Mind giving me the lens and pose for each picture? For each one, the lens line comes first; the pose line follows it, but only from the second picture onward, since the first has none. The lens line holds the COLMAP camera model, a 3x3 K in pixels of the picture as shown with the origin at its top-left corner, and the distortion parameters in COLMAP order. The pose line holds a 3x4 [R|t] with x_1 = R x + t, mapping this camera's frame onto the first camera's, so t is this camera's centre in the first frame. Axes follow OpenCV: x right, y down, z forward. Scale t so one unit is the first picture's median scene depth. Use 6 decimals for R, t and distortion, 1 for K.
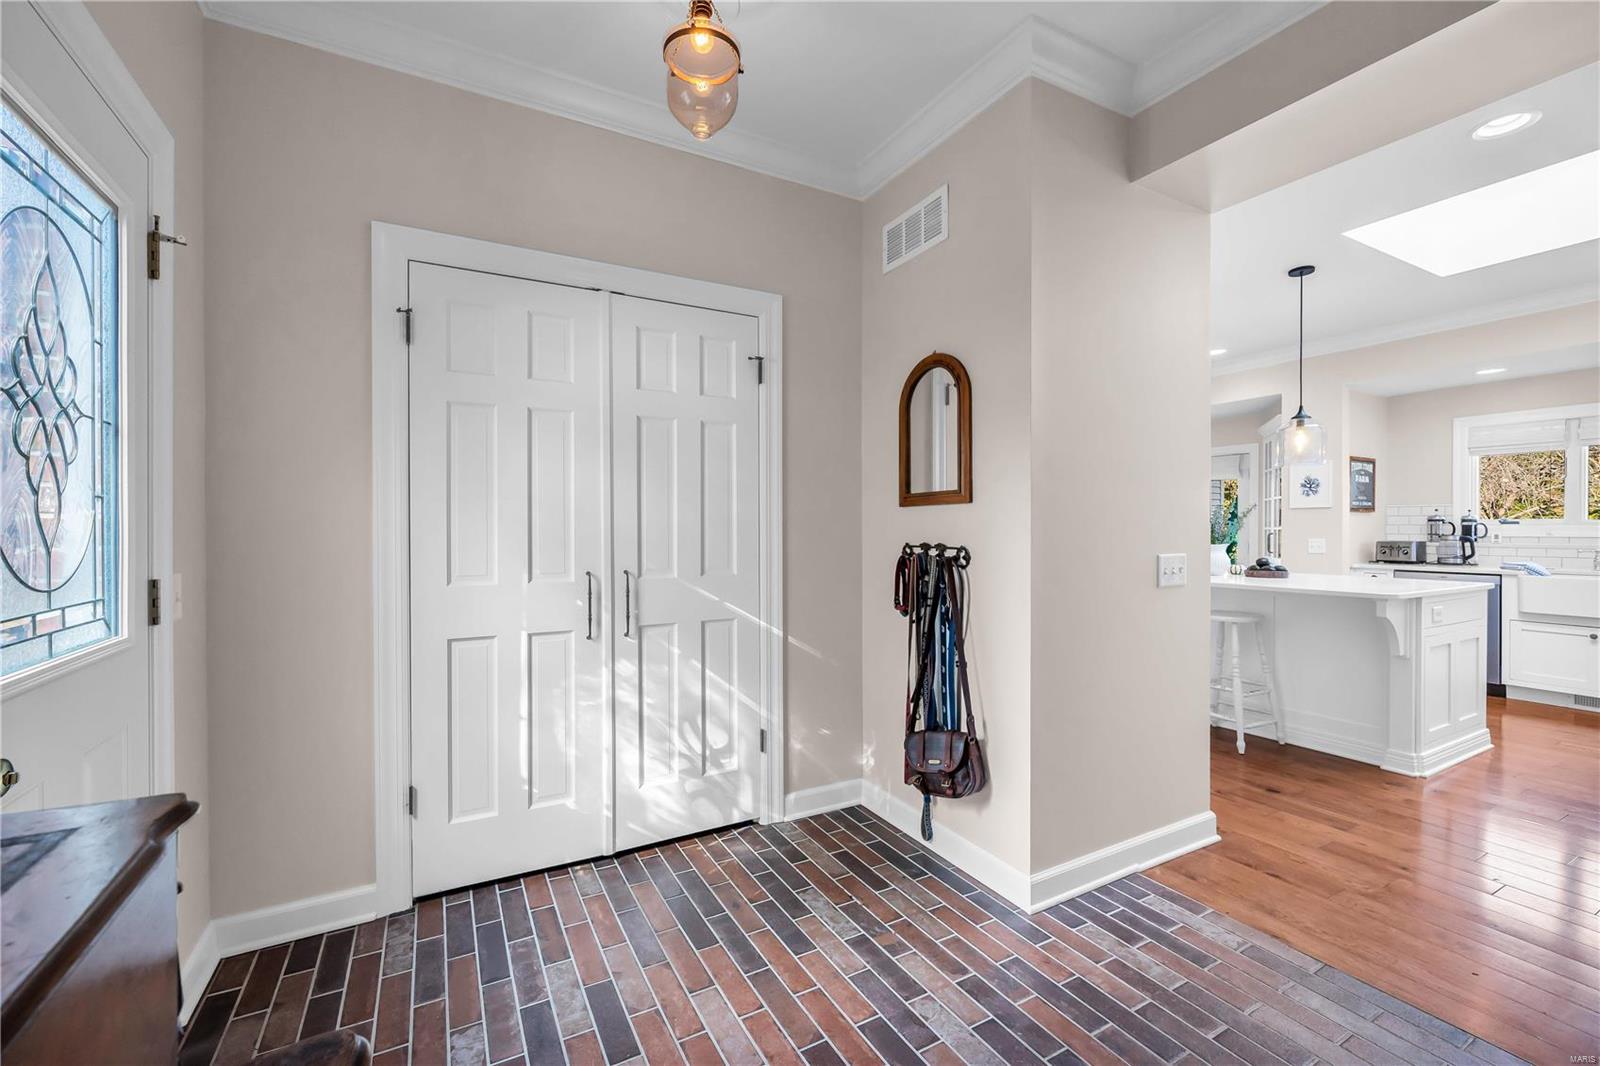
lens RADIAL K [[664.6, 0, 804.0], [0, 664.6, 528.5], [0, 0, 1]] dist [-0.001816, -0.000786]
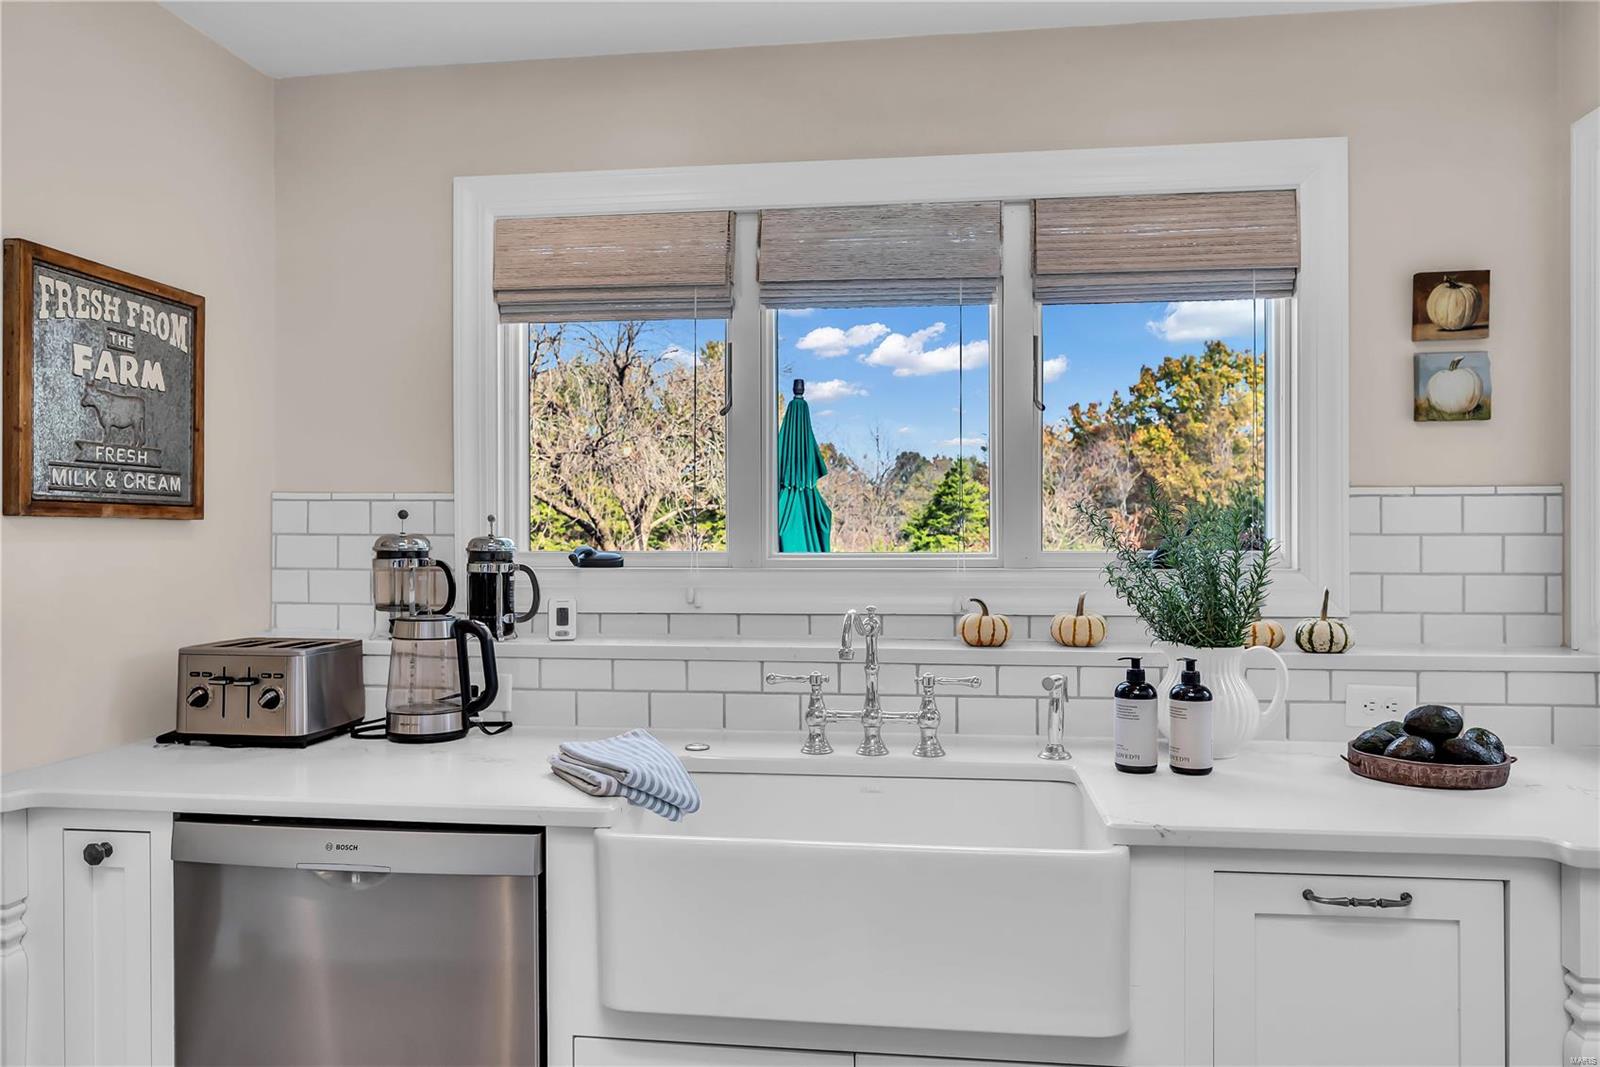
lens RADIAL K [[1096.2, 0, 797.6], [0, 1096.2, 532.3], [0, 0, 1]] dist [0.006070, 0.001540]
pose [[0.587700, -0.001633, 0.809077, 0.703147], [0.004010, 0.999992, -0.000894, -0.019926], [-0.809069, 0.003770, 0.587702, 0.626925]]
